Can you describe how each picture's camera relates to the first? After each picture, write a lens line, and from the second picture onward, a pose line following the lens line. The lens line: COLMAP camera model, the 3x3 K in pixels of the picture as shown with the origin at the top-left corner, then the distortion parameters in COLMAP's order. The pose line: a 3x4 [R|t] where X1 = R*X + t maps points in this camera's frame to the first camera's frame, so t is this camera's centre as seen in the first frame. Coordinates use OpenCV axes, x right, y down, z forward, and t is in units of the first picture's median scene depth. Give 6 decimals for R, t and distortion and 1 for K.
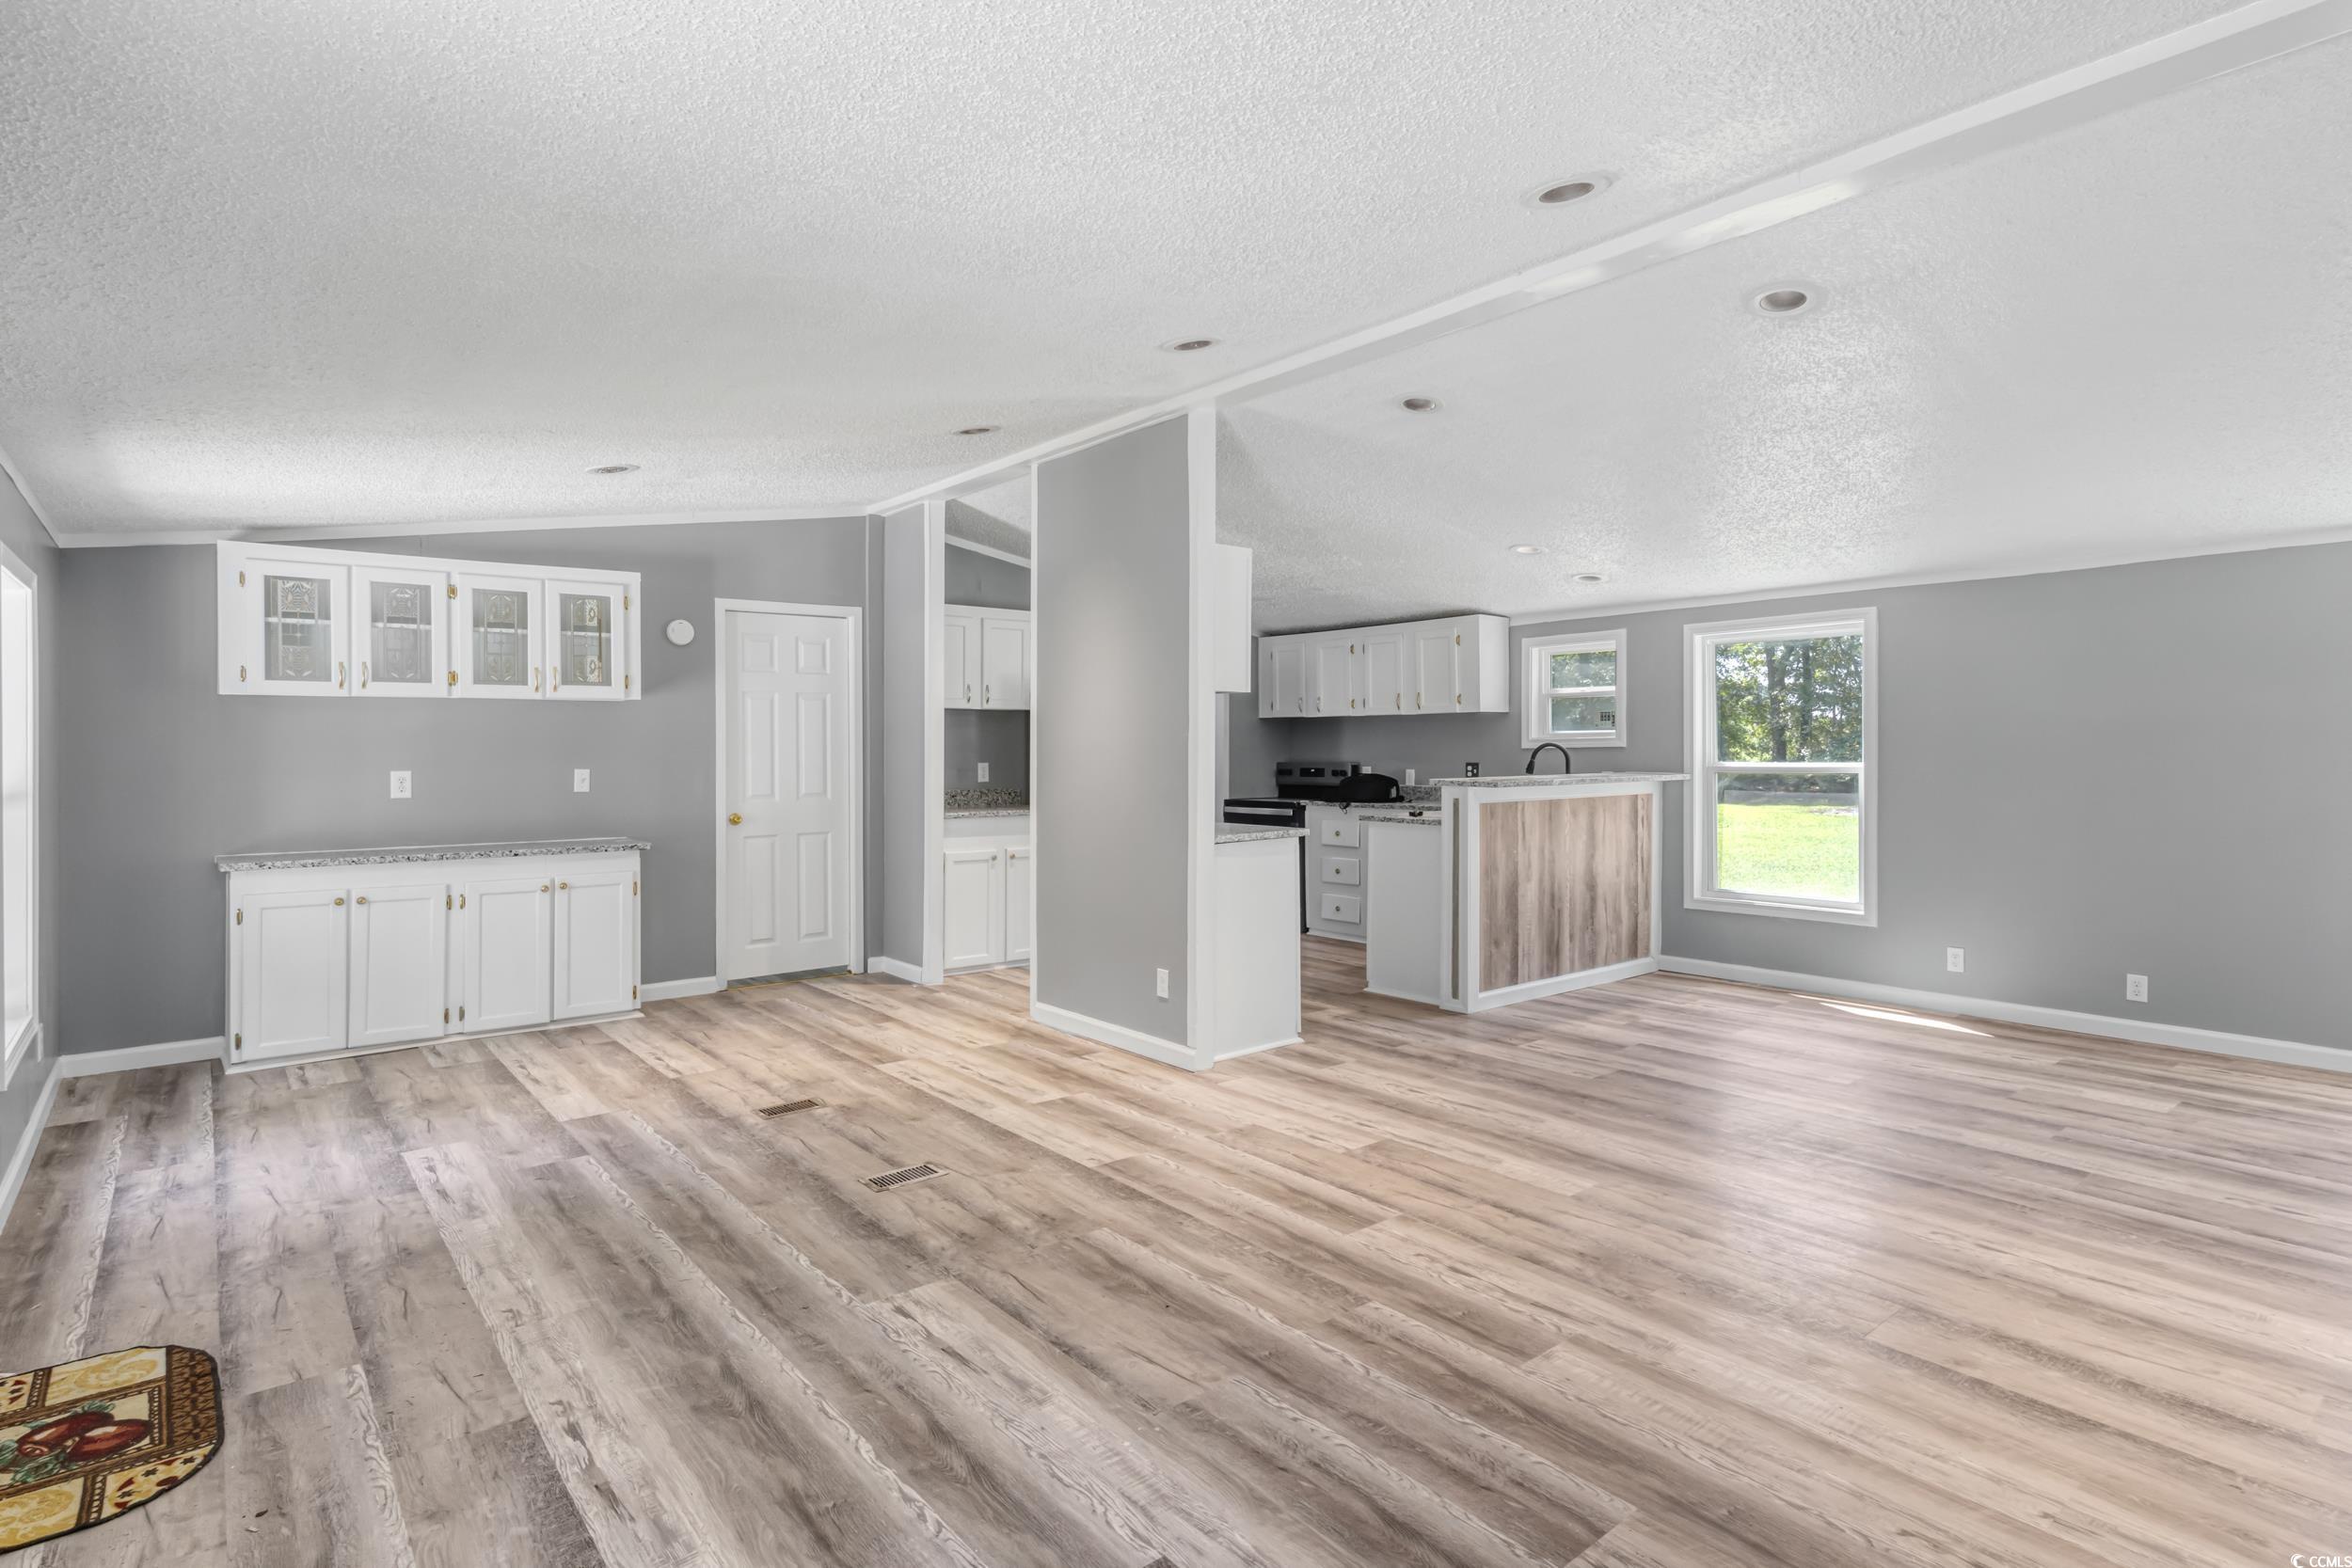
lens RADIAL K [[1190.1, 0, 1200.1], [0, 1190.1, 750.7], [0, 0, 1]] dist [0.006703, -0.000208]
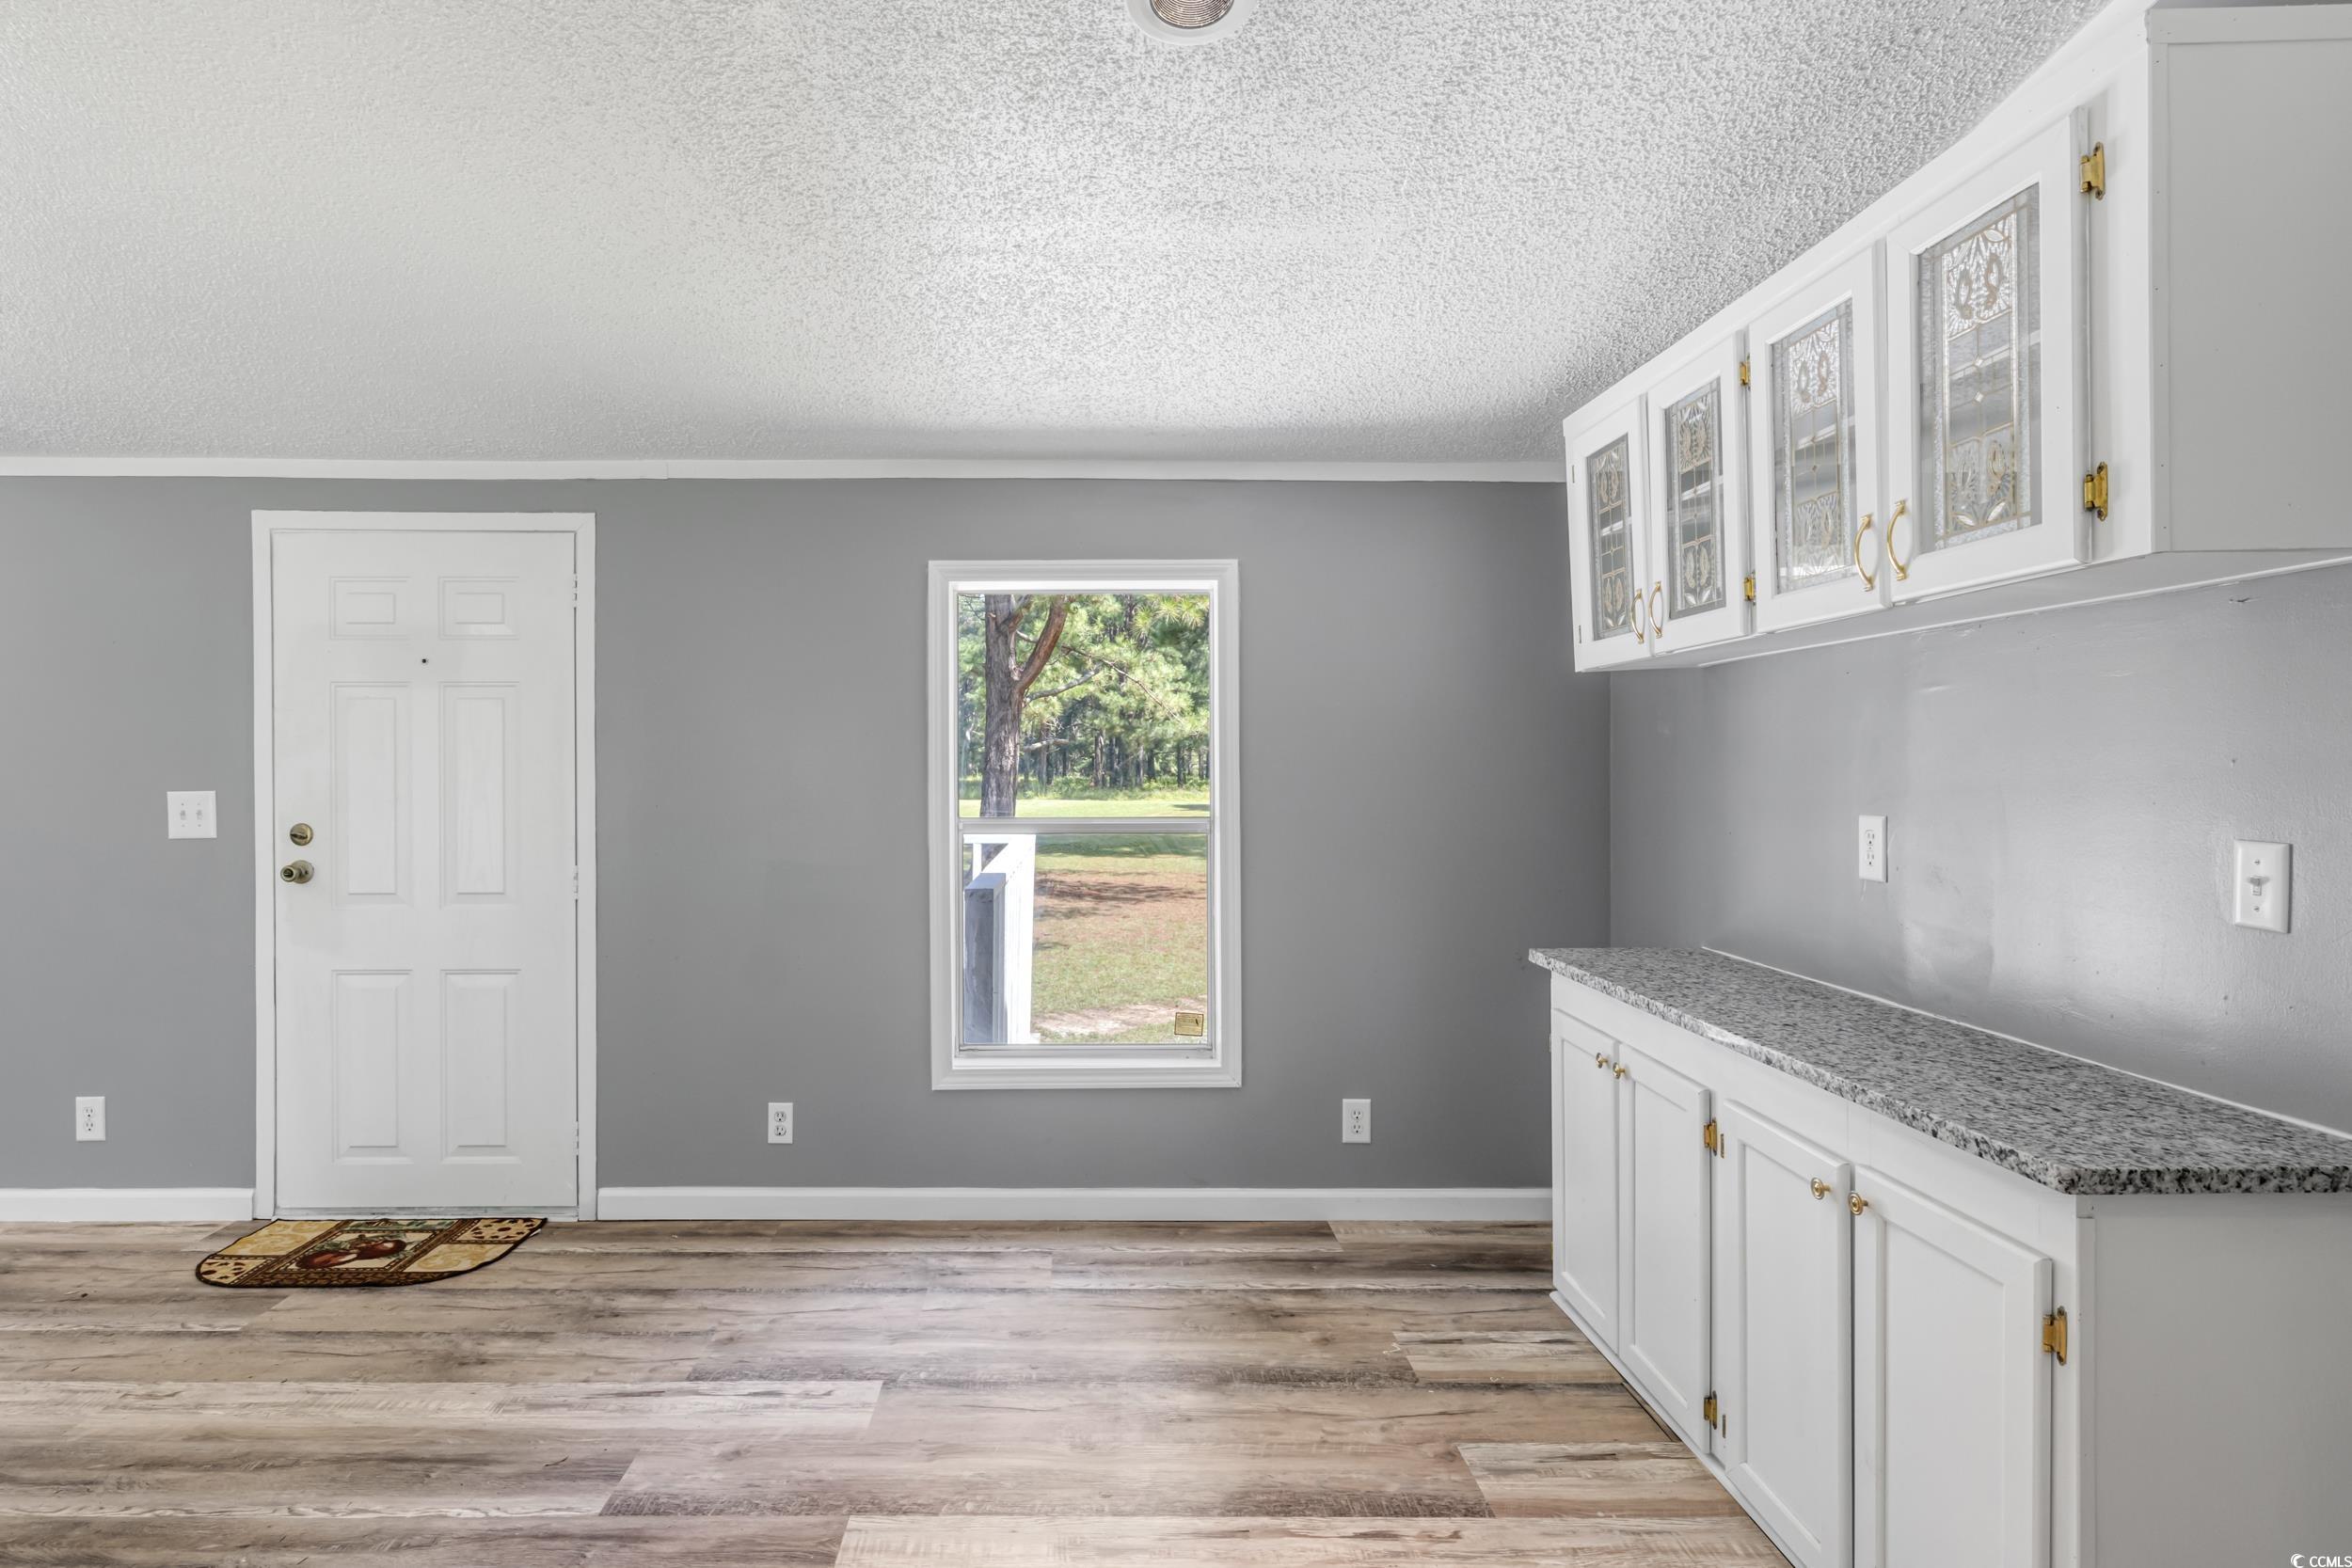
lens RADIAL K [[1260.9, 0, 1147.0], [0, 1260.9, 762.9], [0, 0, 1]] dist [0.006137, -0.000342]
pose [[-0.643348, 0.000052, -0.765574, -0.137492], [-0.002177, 0.999996, 0.001897, -0.001460], [0.765571, 0.002887, -0.643345, 0.915498]]
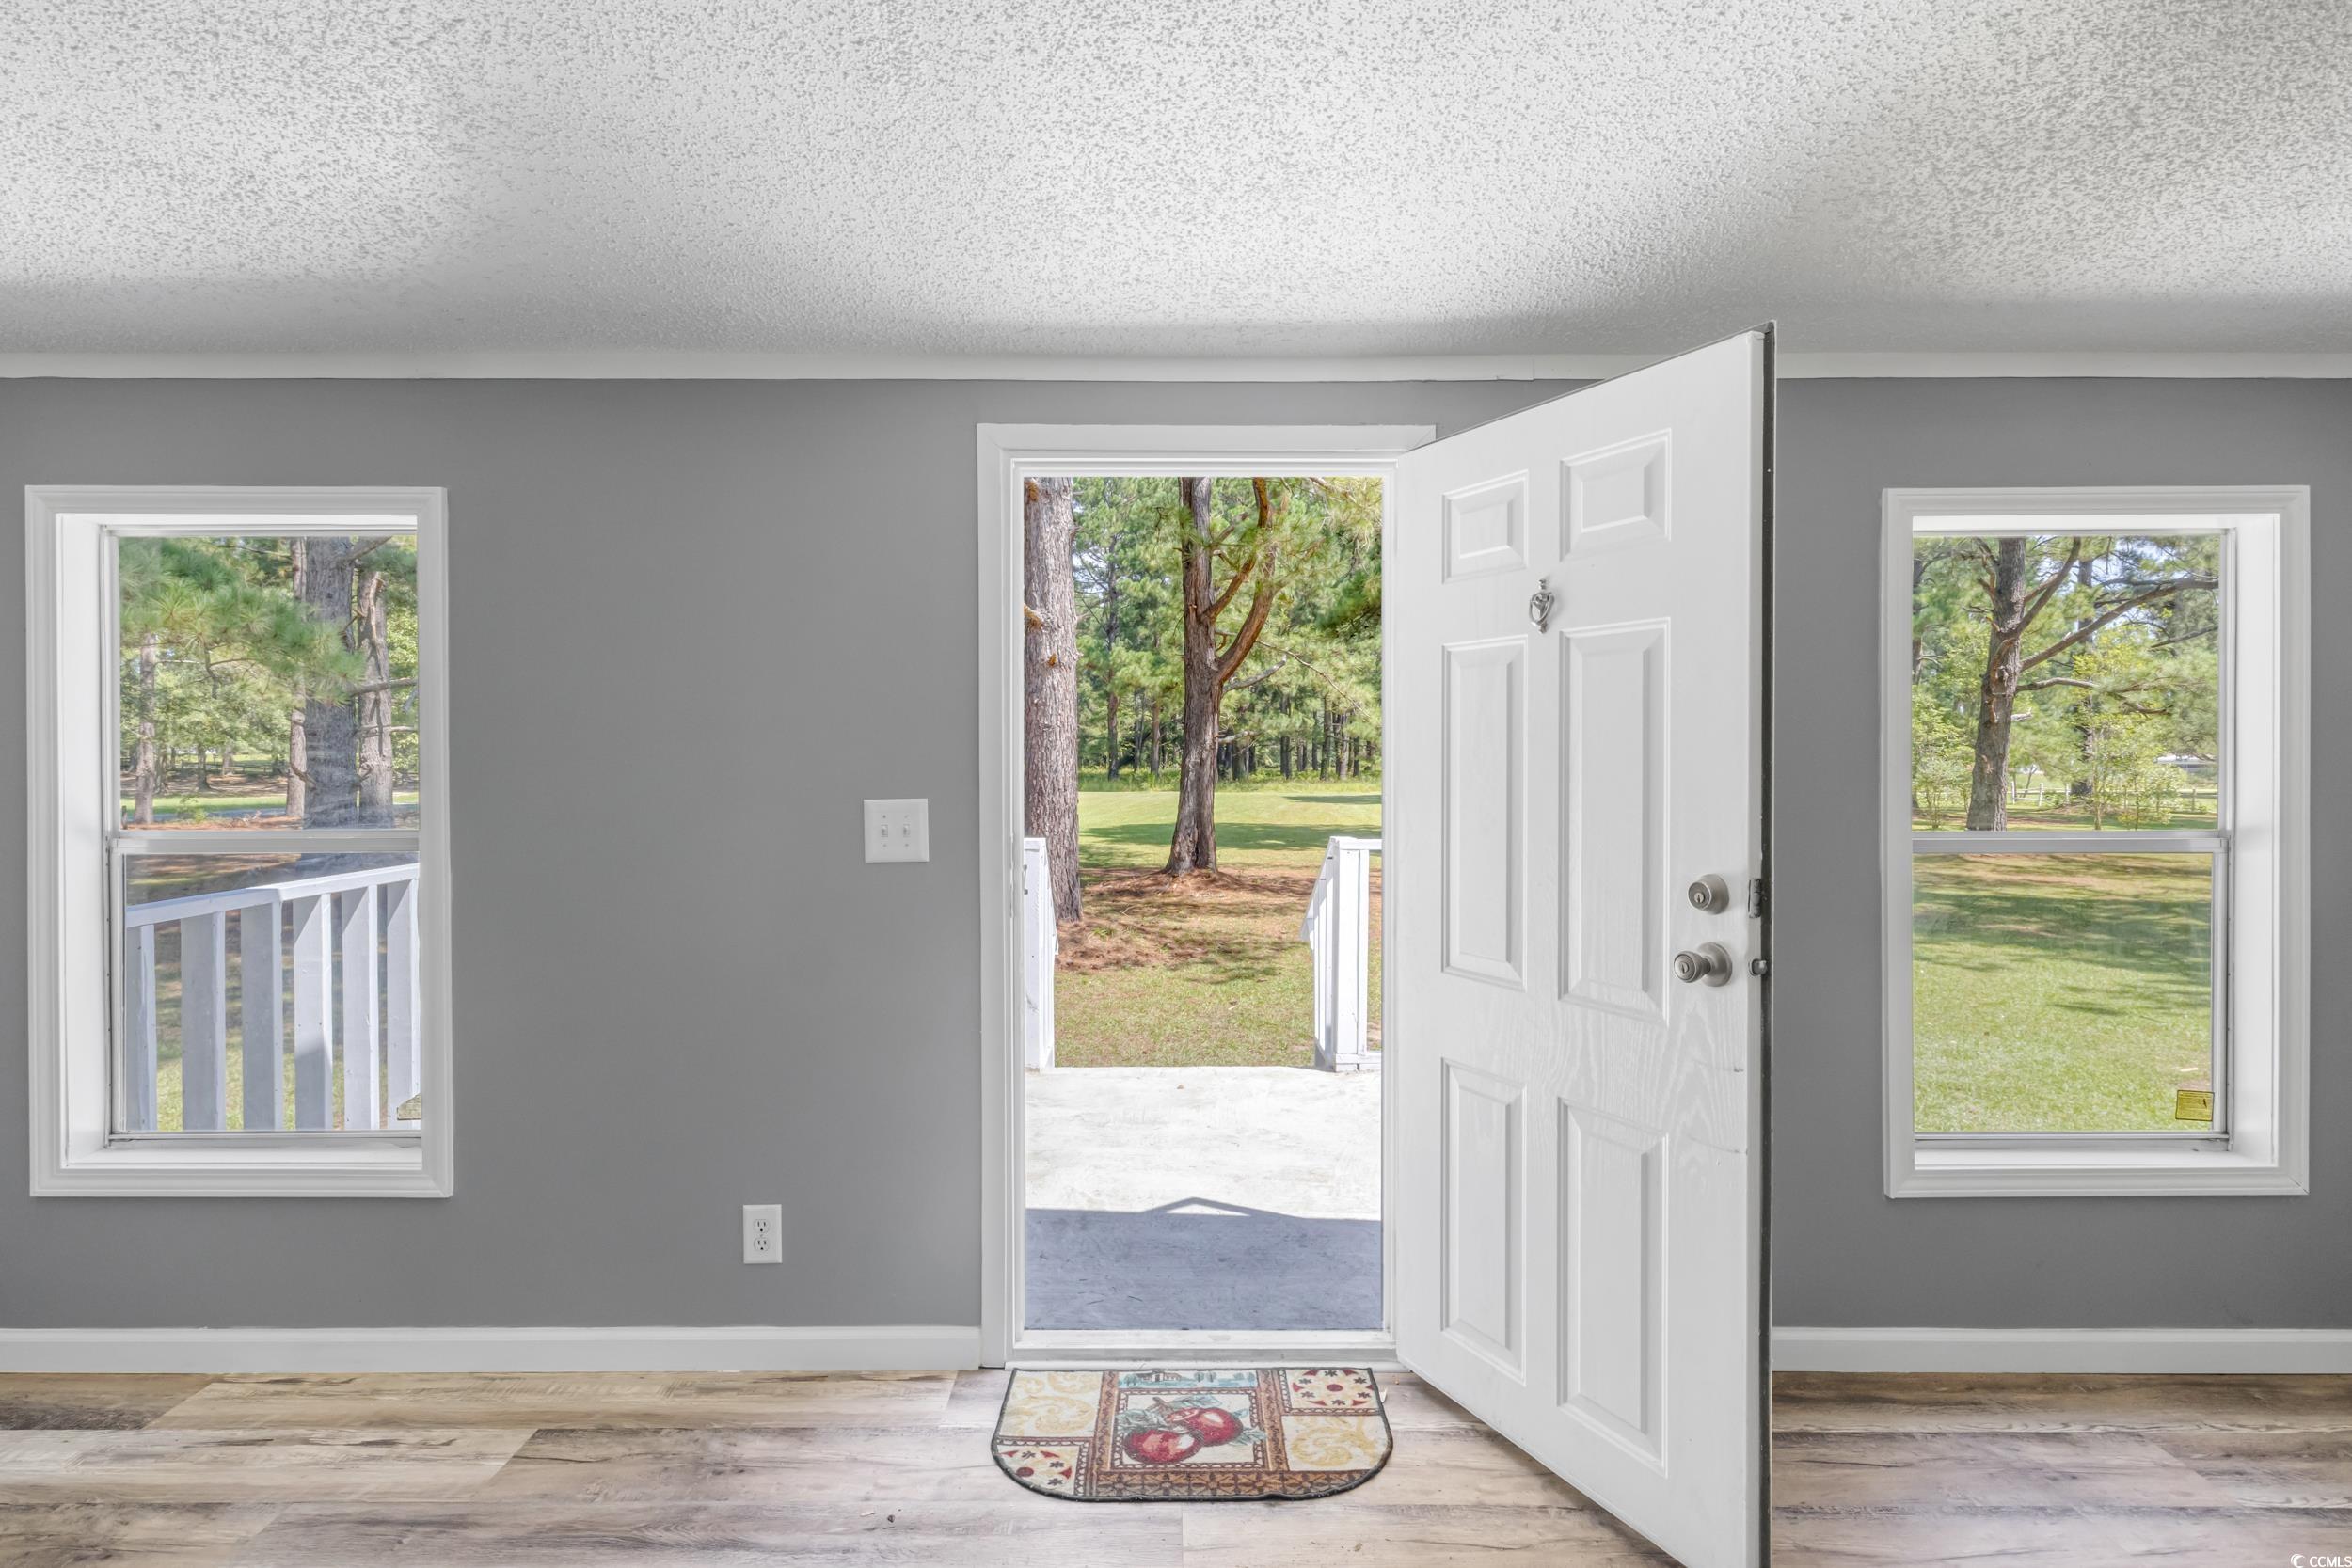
lens RADIAL K [[1206.4, 0, 1202.6], [0, 1206.4, 774.5], [0, 0, 1]] dist [-0.000391, 0.004999]
pose [[-0.644761, 0.013710, -0.764261, -0.057563], [-0.000440, 0.999832, 0.018308, -0.002296], [0.764384, 0.012141, -0.644647, 0.574725]]
